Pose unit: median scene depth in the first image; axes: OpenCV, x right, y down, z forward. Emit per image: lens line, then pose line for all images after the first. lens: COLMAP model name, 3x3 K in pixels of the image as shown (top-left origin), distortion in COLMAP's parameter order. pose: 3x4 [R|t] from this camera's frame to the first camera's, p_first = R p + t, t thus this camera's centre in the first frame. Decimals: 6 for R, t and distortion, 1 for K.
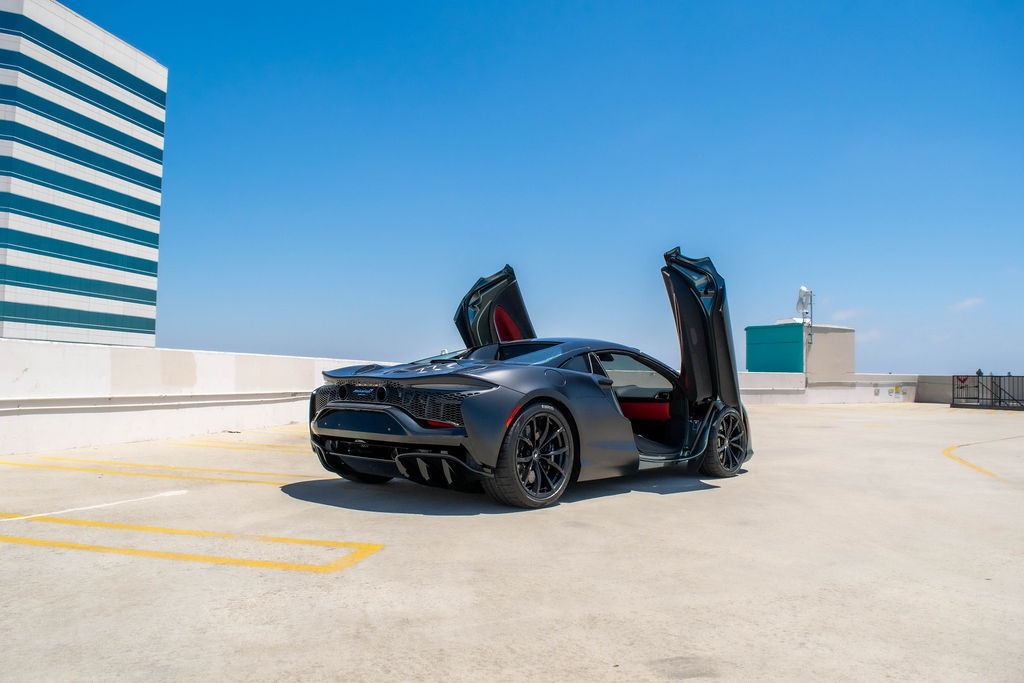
lens RADIAL K [[807.8, 0, 511.4], [0, 807.8, 343.5], [0, 0, 1]] dist [-0.017444, -0.001943]
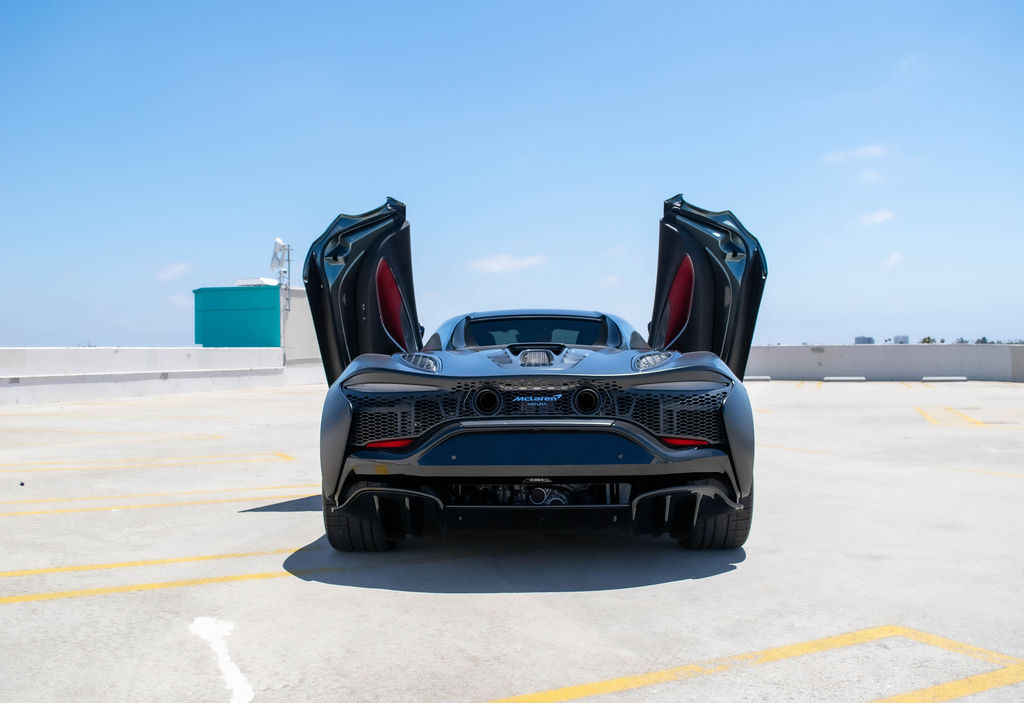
lens RADIAL K [[1037.7, 0, 511.9], [0, 1037.7, 349.7], [0, 0, 1]] dist [-0.003716, 0.000000]
pose [[0.775533, -0.020874, 0.630961, -0.458266], [-0.004112, 0.999265, 0.038113, -0.005305], [-0.631293, -0.032152, 0.774878, 0.264651]]
